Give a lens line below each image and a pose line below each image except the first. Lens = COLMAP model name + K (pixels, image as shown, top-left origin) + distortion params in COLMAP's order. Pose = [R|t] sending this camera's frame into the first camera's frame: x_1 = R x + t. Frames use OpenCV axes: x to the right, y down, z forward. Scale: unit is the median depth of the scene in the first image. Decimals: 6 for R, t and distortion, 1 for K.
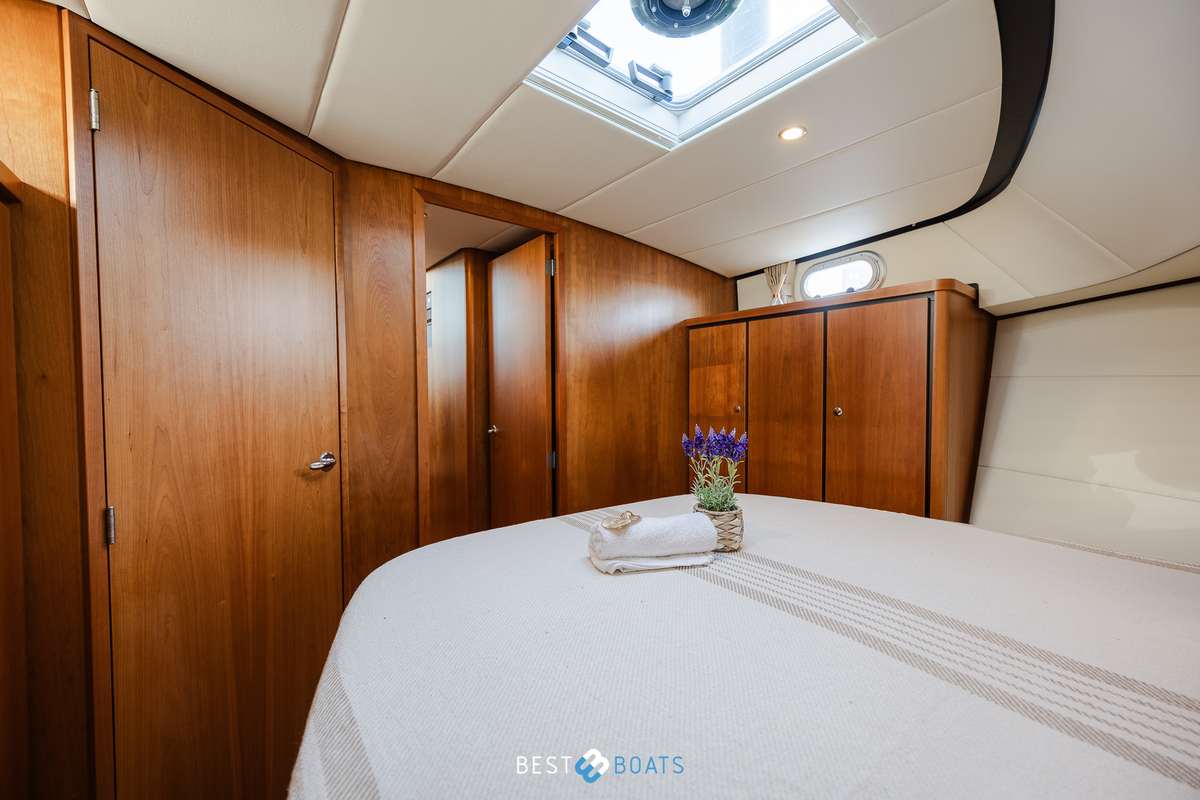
lens RADIAL K [[463.0, 0, 604.2], [0, 463.0, 400.5], [0, 0, 1]] dist [0.004466, -0.001205]
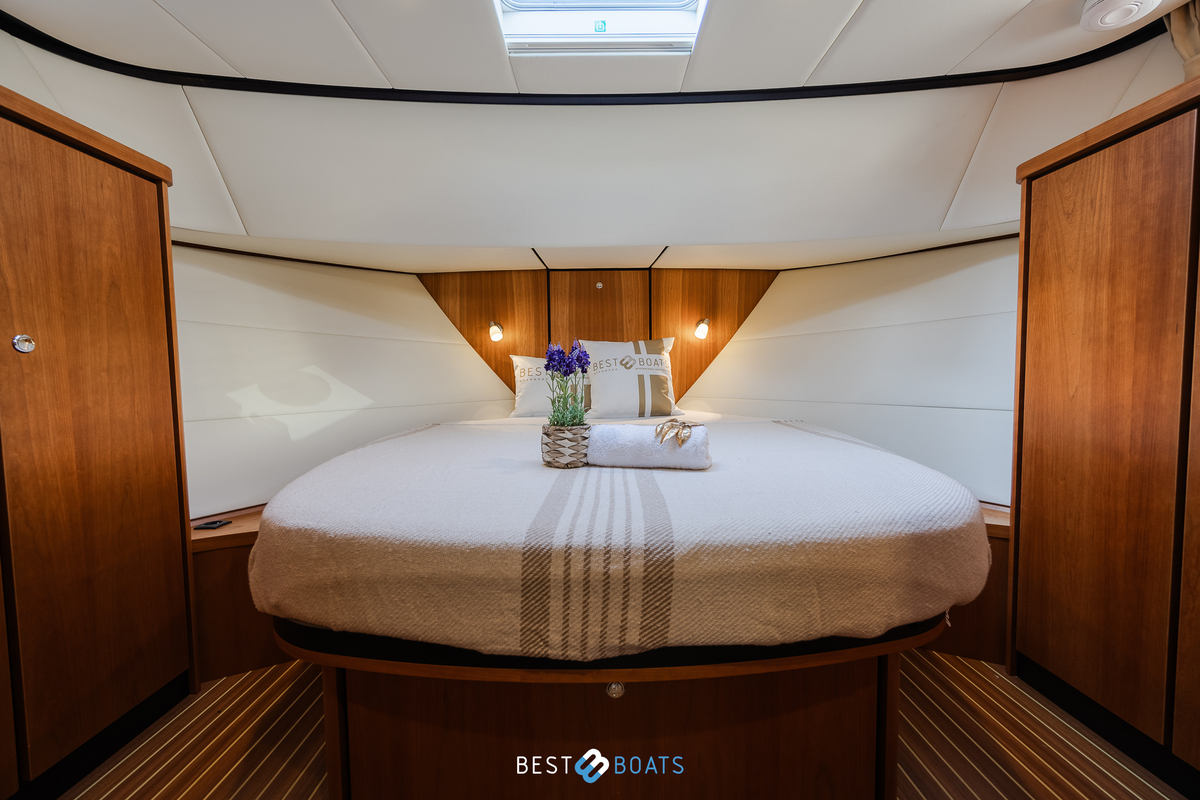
lens RADIAL K [[479.7, 0, 616.4], [0, 479.7, 398.1], [0, 0, 1]] dist [0.004590, -0.000794]
pose [[-0.814968, -0.009320, 0.579431, -0.297499], [0.034780, 0.997282, 0.064959, 0.078910], [-0.578461, 0.073092, -0.812429, 1.252829]]
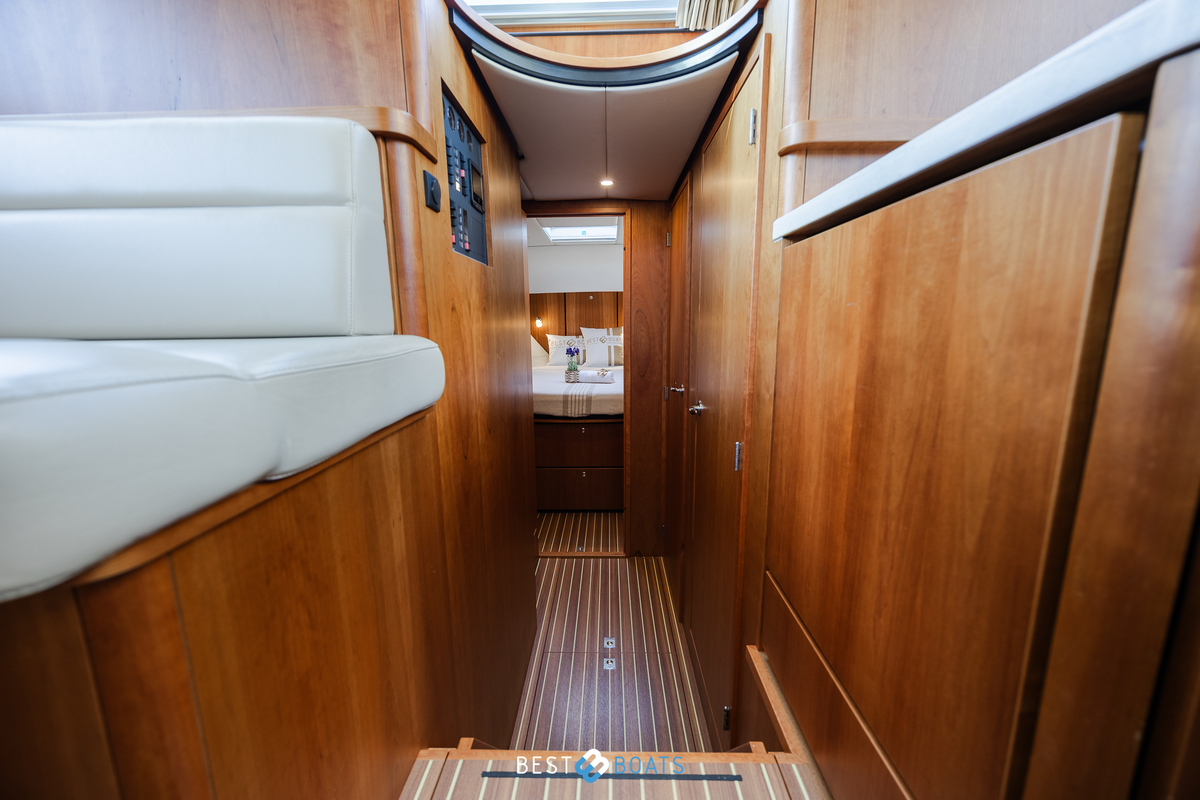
lens RADIAL K [[463.0, 0, 602.3], [0, 463.0, 404.0], [0, 0, 1]] dist [0.004466, -0.001205]
pose [[-0.783201, -0.096358, 0.614257, -1.359803], [0.032522, 0.980218, 0.195232, -0.116186], [-0.620918, 0.172883, -0.764573, 2.403226]]
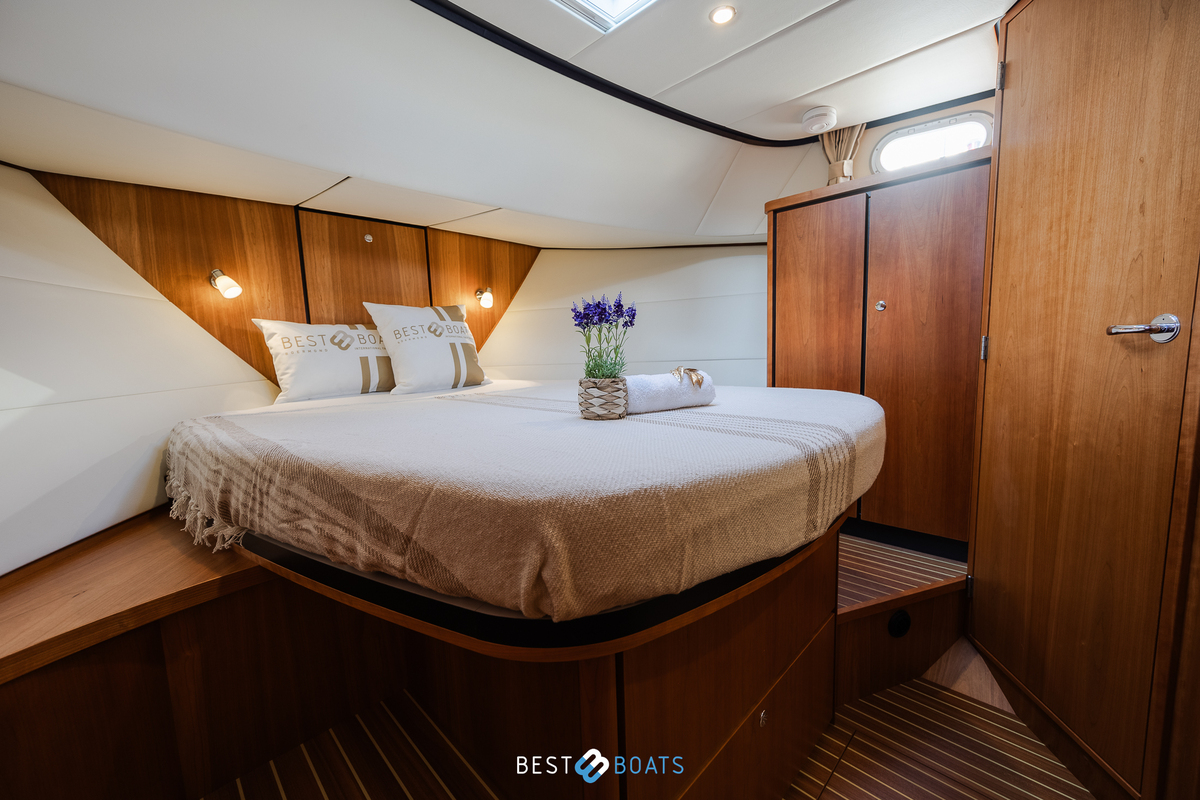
lens RADIAL K [[463.0, 0, 616.2], [0, 463.0, 398.7], [0, 0, 1]] dist [0.004466, -0.001205]
pose [[-0.987497, 0.061700, -0.145065, 0.254401], [0.040852, 0.988946, 0.142535, 0.094561], [0.152255, 0.134827, -0.979102, 1.404931]]
